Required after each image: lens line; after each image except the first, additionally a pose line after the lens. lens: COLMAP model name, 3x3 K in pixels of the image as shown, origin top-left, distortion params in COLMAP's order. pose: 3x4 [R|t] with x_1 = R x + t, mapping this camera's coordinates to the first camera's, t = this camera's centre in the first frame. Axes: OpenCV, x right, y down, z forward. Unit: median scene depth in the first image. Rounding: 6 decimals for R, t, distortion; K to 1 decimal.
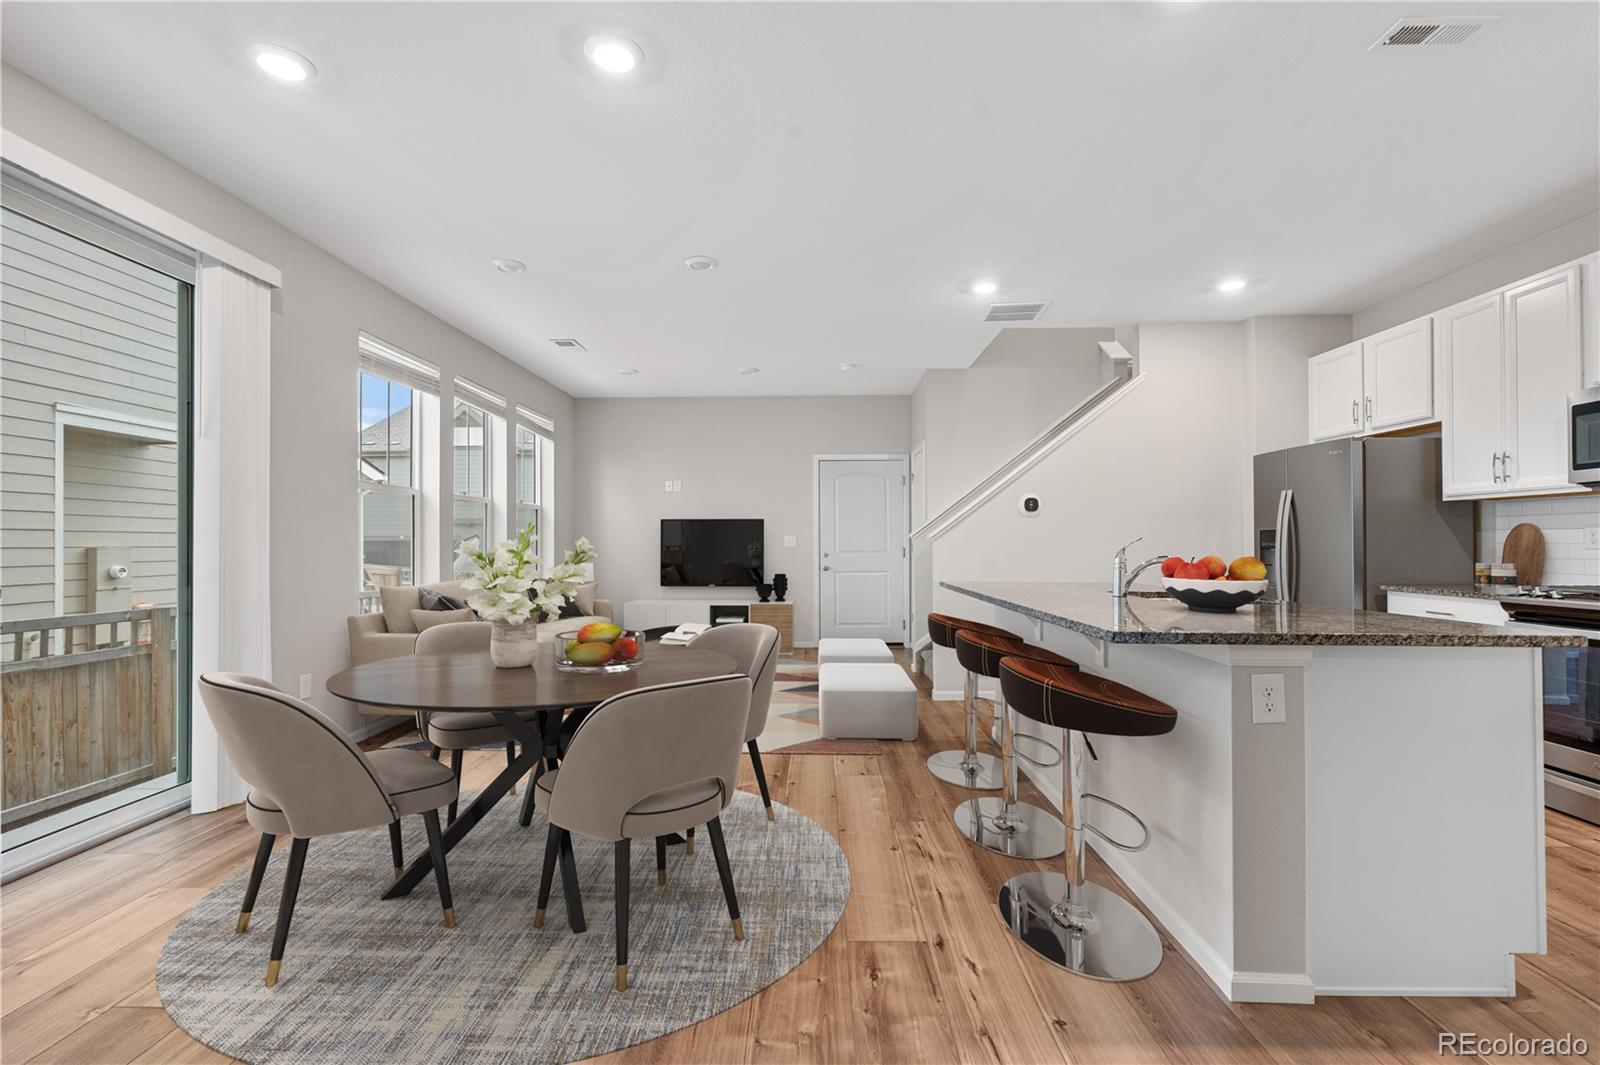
lens RADIAL K [[706.9, 0, 810.5], [0, 706.9, 542.4], [0, 0, 1]] dist [-0.001689, 0.000622]
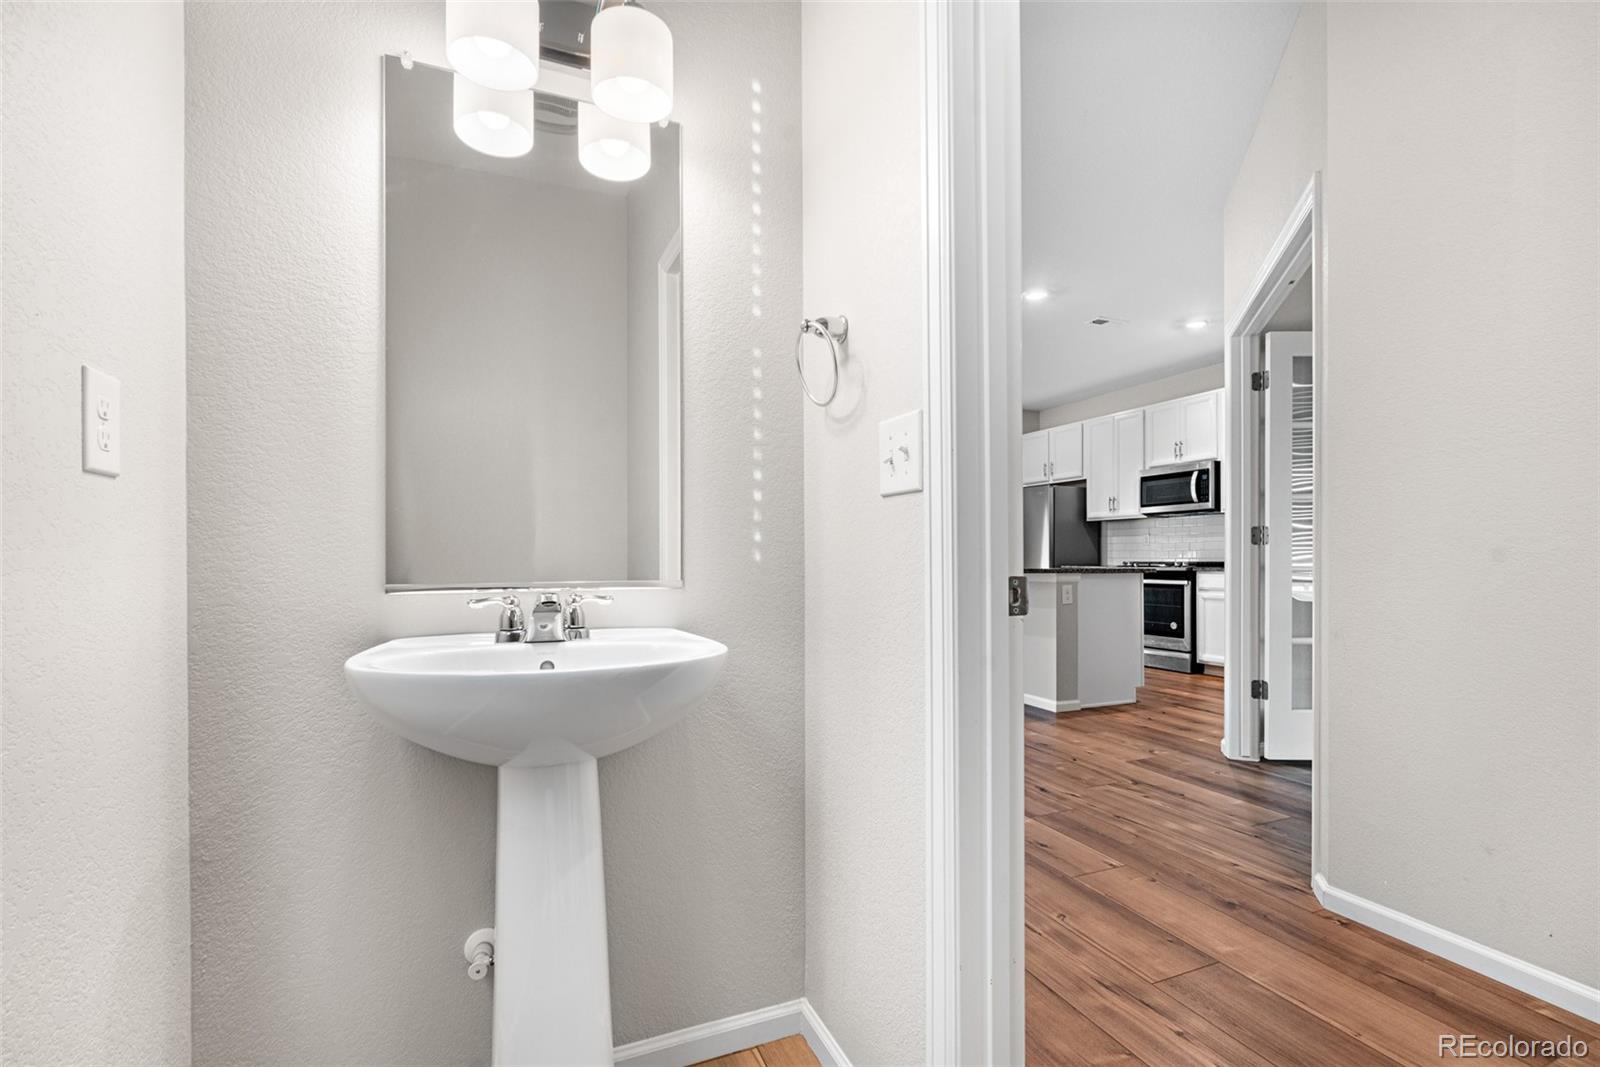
lens RADIAL K [[698.1, 0, 799.1], [0, 698.1, 548.9], [0, 0, 1]] dist [-0.004504, 0.000218]
pose [[0.920110, 0.010517, 0.391519, -0.538189], [-0.008944, 0.999943, -0.005840, 0.033921], [-0.391558, 0.001872, 0.920151, -0.412634]]
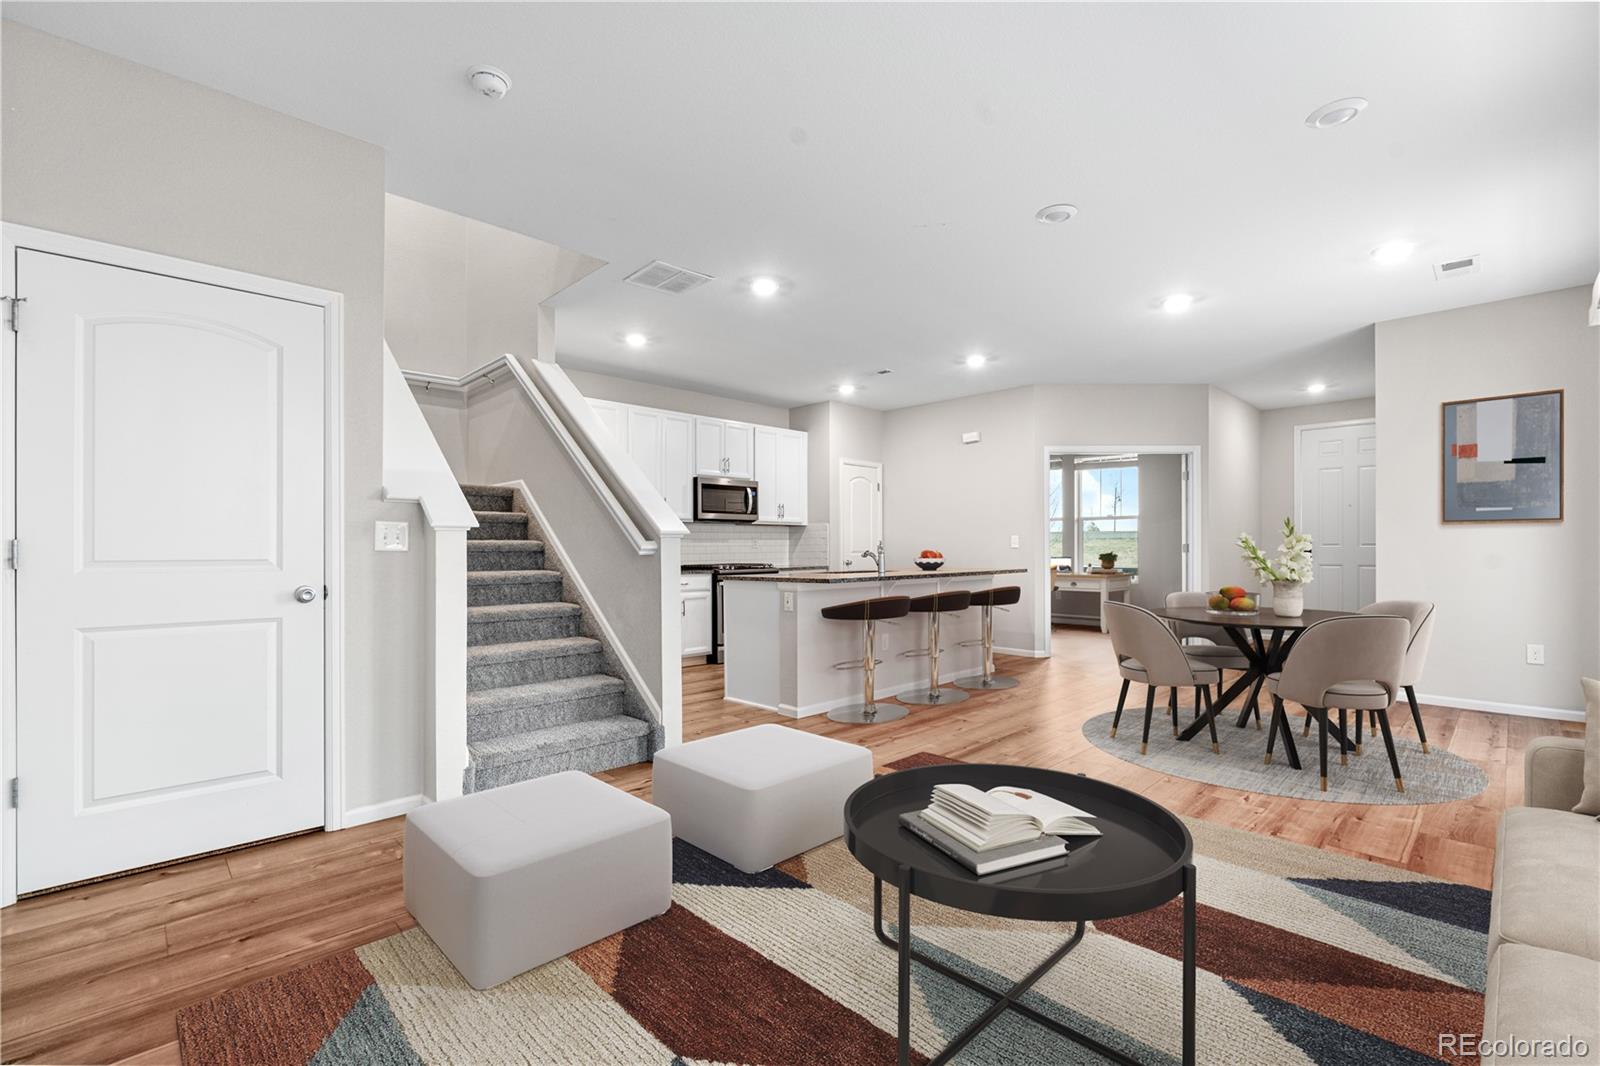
lens RADIAL K [[706.9, 0, 810.5], [0, 706.9, 542.9], [0, 0, 1]] dist [-0.001689, 0.000622]
pose [[-0.701964, 0.012813, 0.712097, -0.562660], [0.003786, 0.999891, -0.014259, 0.018625], [-0.712203, -0.007313, -0.701936, 1.822971]]
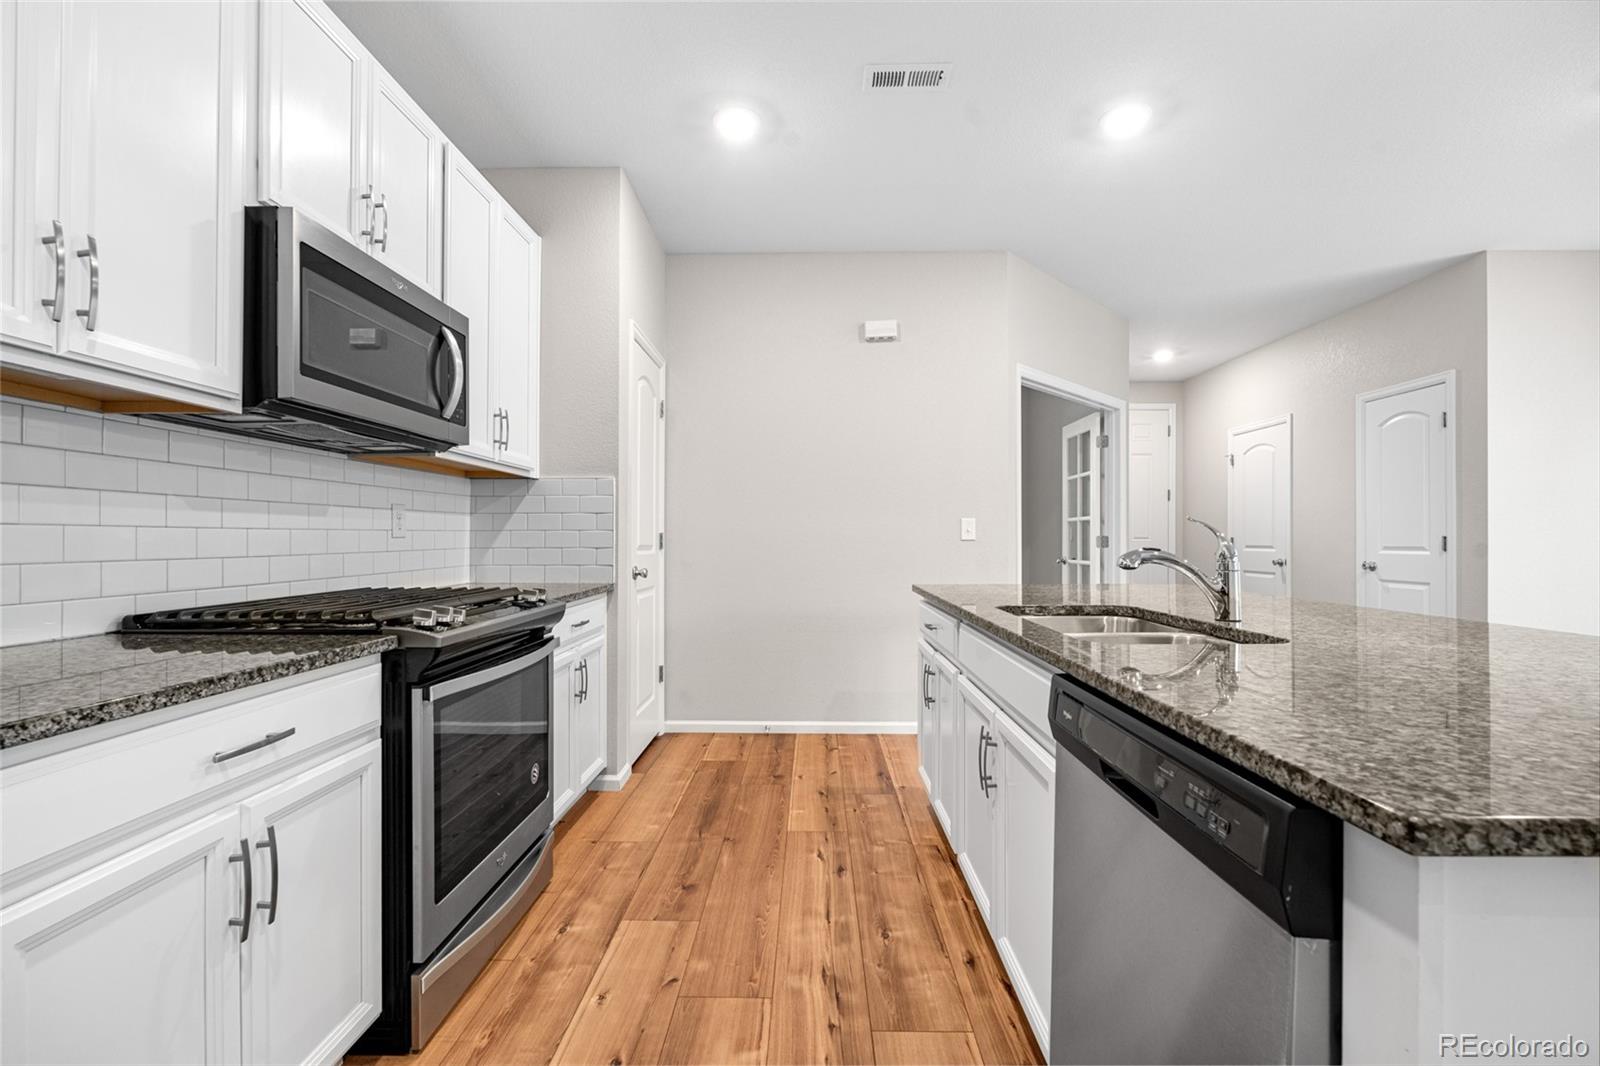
lens RADIAL K [[693.8, 0, 796.0], [0, 693.8, 537.3], [0, 0, 1]] dist [0.000917, 0.000185]
pose [[-0.999526, 0.002633, 0.030686, 0.578727], [0.002382, 0.999963, -0.008222, 0.011035], [-0.030707, -0.008145, -0.999495, 1.164349]]
